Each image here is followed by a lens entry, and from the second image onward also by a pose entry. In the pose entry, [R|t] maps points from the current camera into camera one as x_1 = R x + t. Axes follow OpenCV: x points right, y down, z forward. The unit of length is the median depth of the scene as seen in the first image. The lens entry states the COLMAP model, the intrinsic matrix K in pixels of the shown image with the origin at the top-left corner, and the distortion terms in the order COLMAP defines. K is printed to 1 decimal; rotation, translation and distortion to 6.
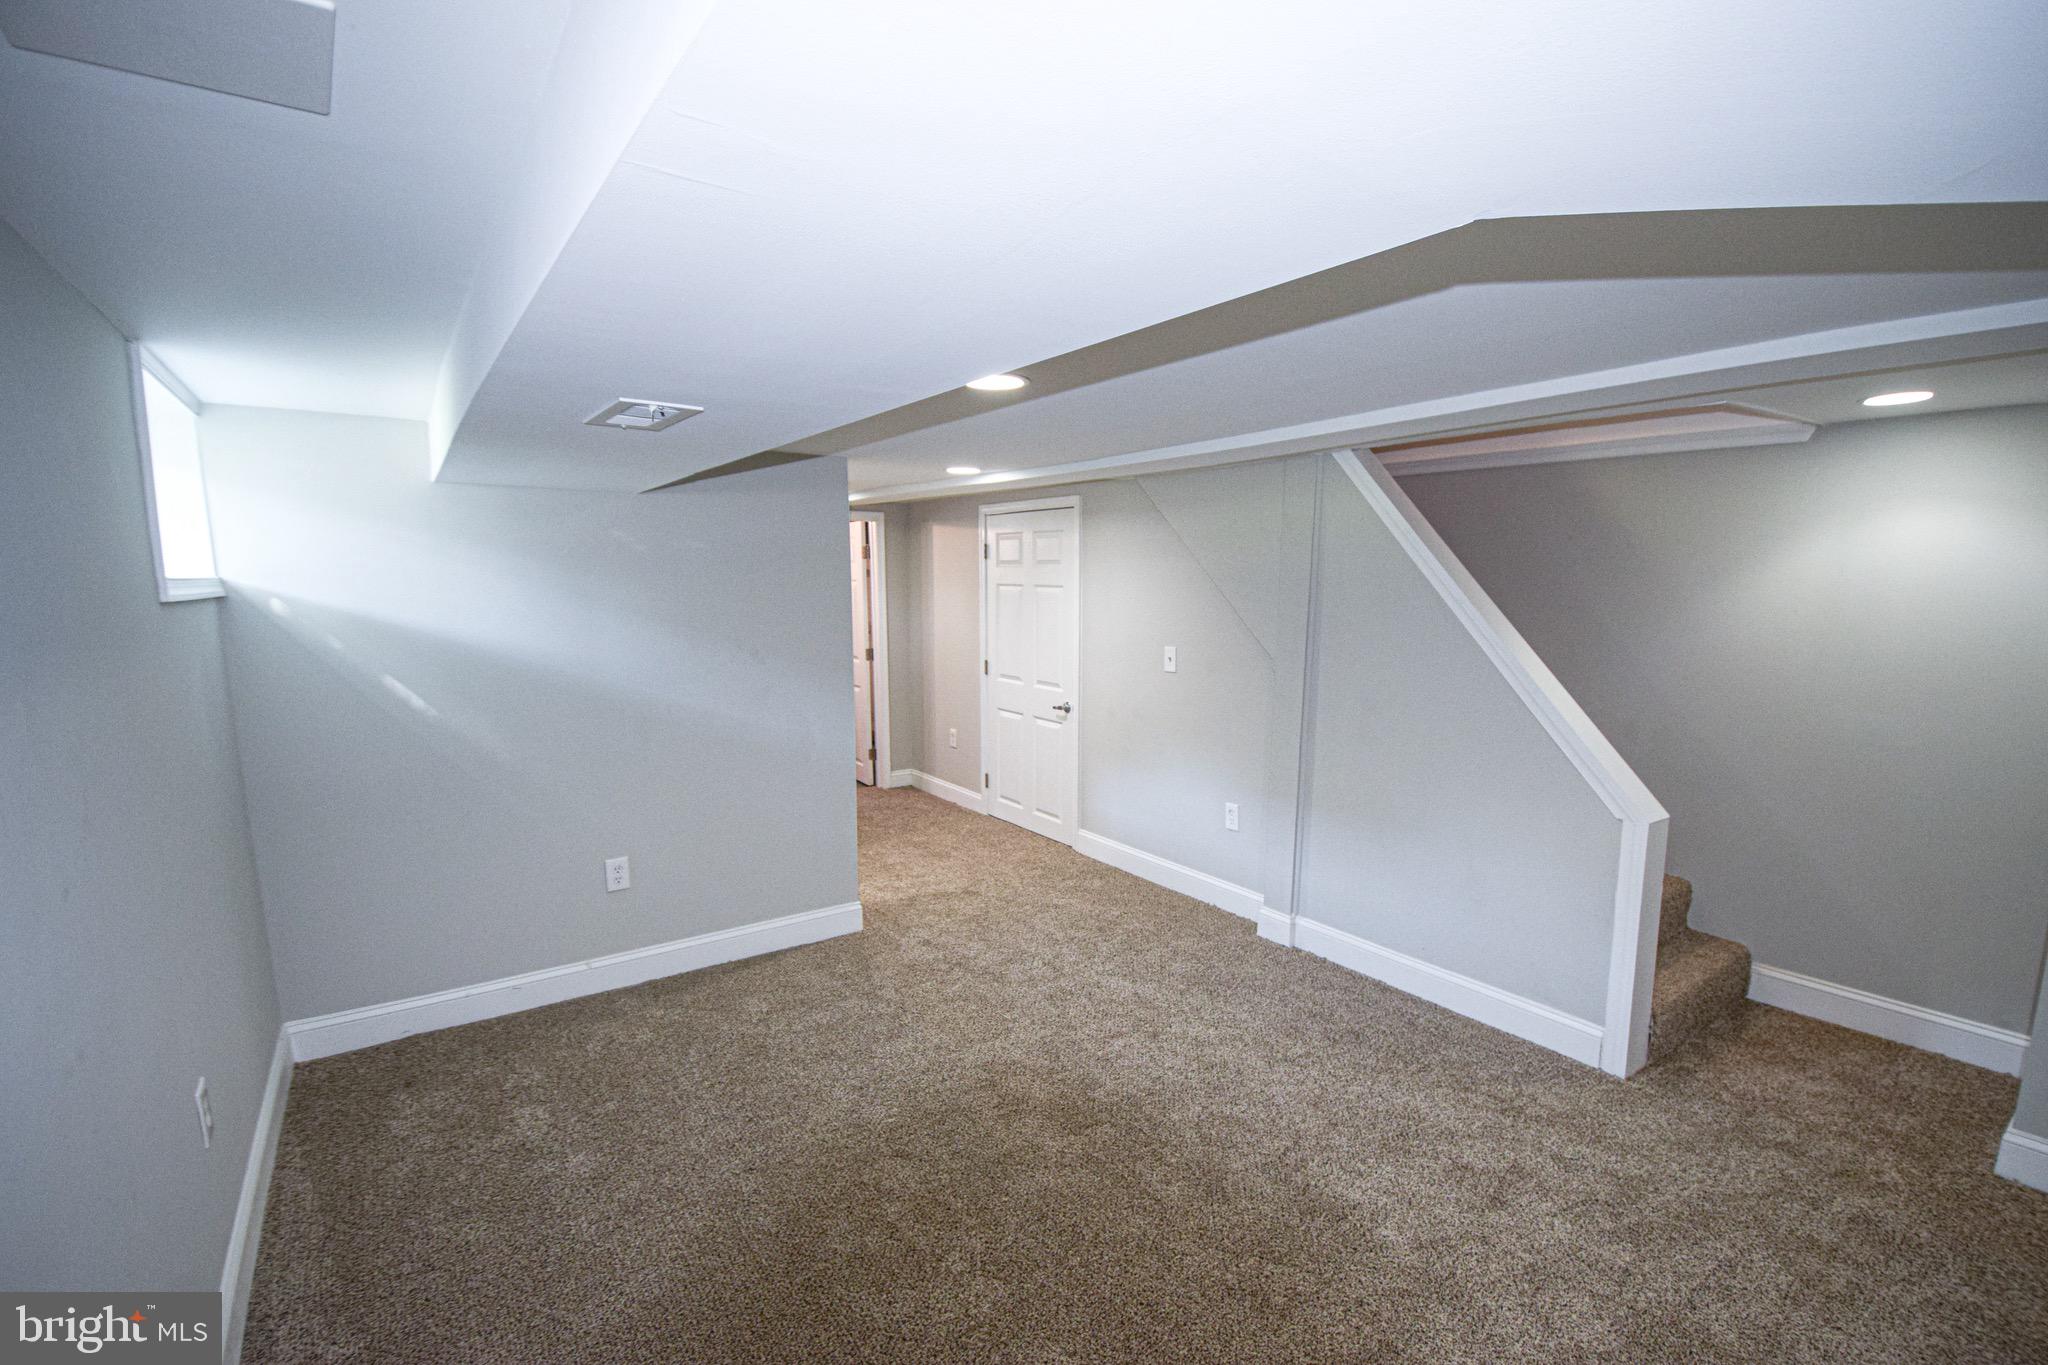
lens RADIAL K [[900.6, 0, 1049.4], [0, 900.6, 709.5], [0, 0, 1]] dist [0.023150, -0.027942]
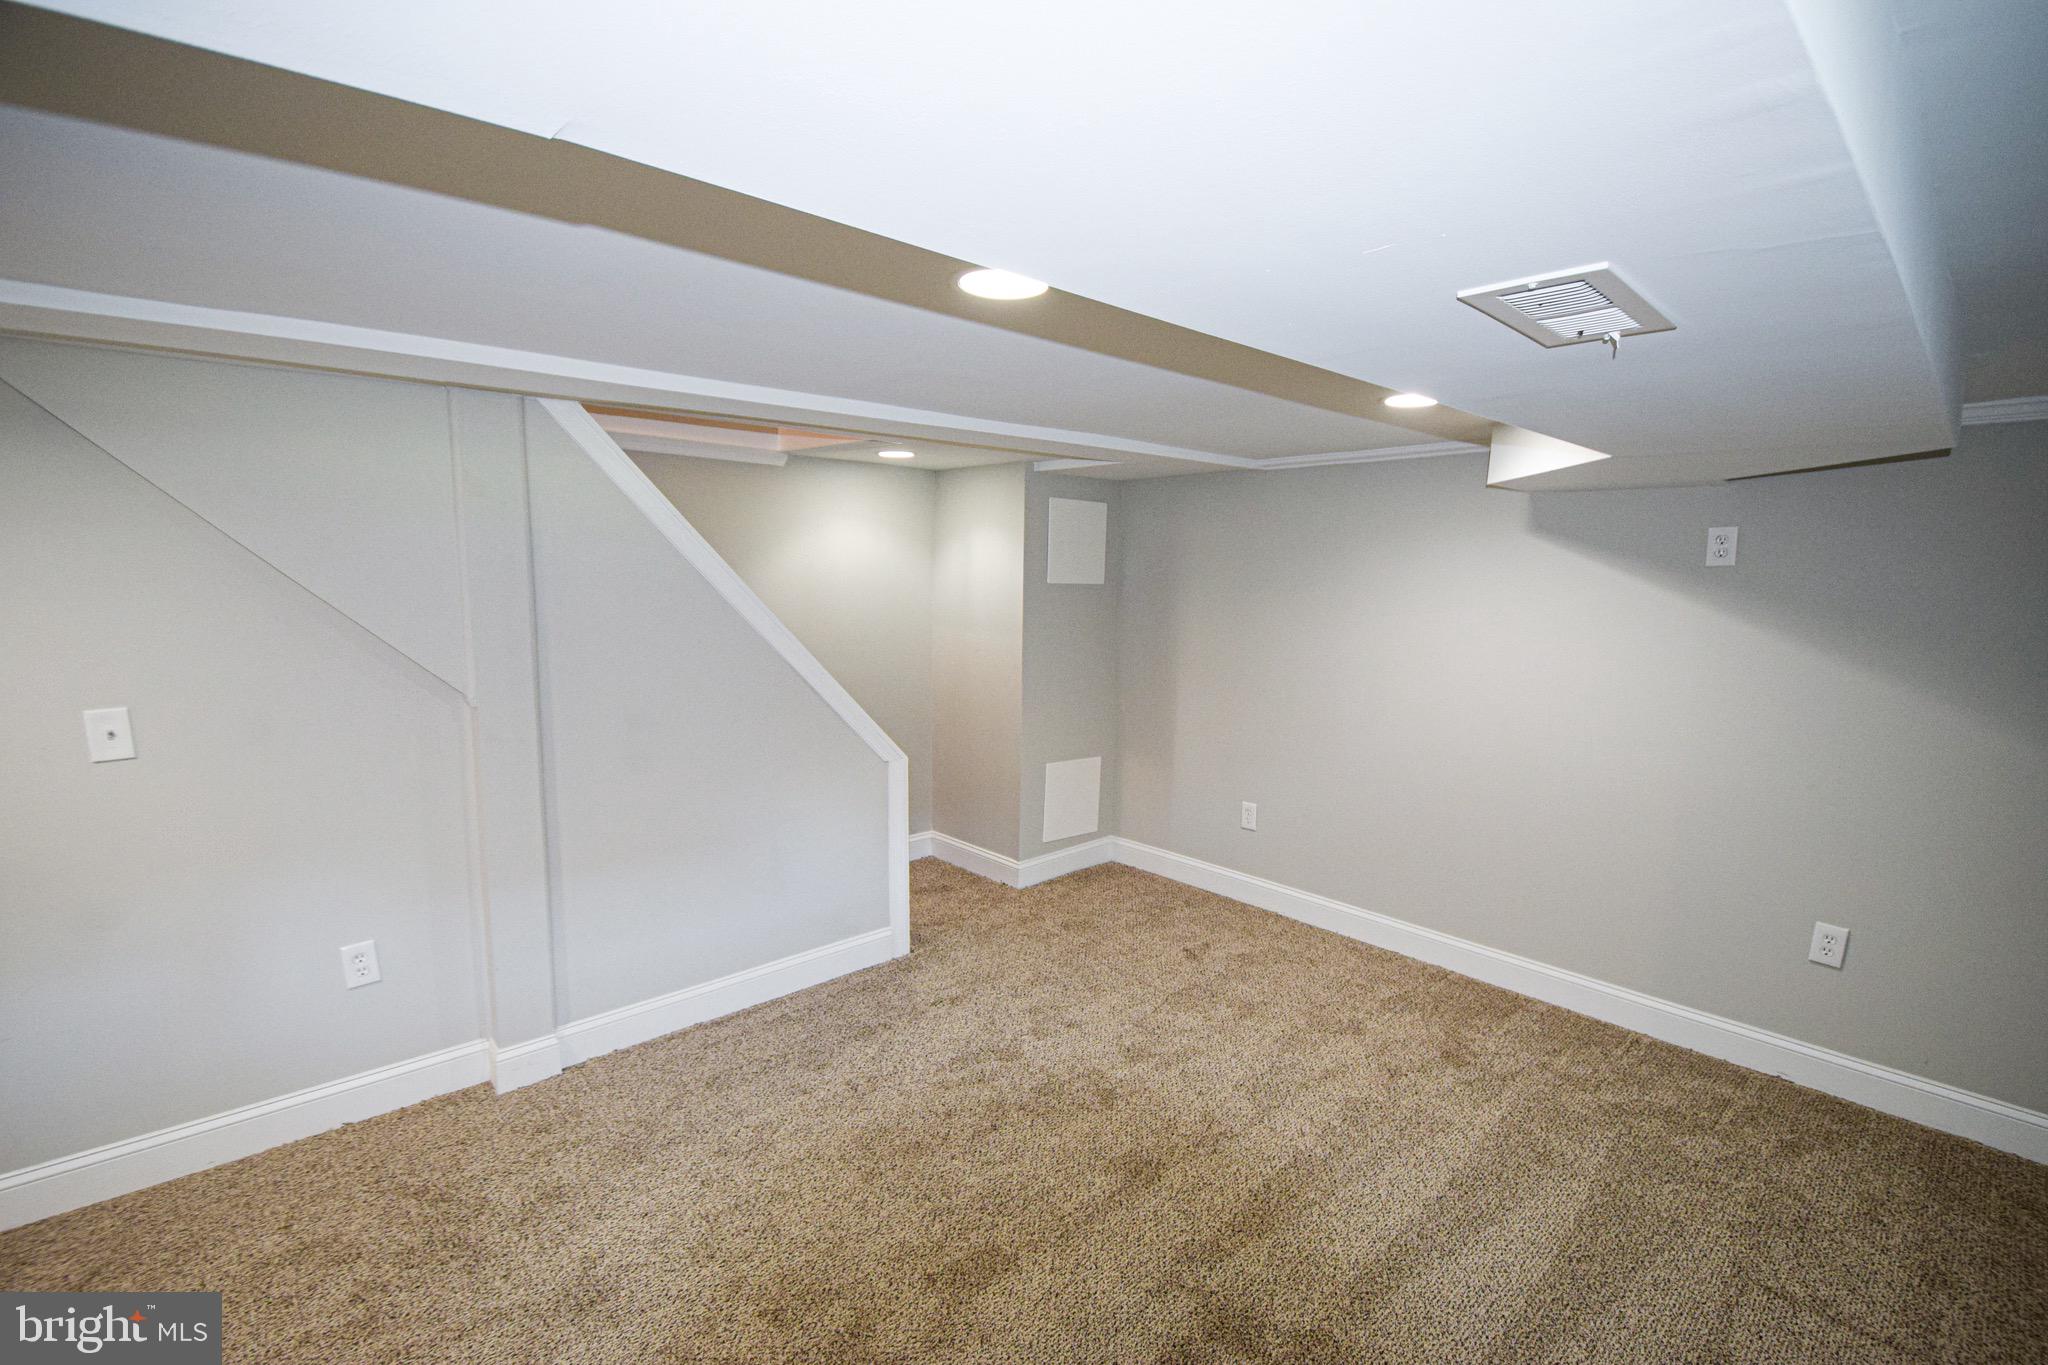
lens RADIAL K [[900.6, 0, 1049.4], [0, 900.6, 709.5], [0, 0, 1]] dist [0.023150, -0.027942]
pose [[-0.111697, -0.151062, 0.982193, -0.526137], [0.132773, 0.977248, 0.165401, -0.108398], [-0.984832, 0.148884, -0.089099, 0.728404]]
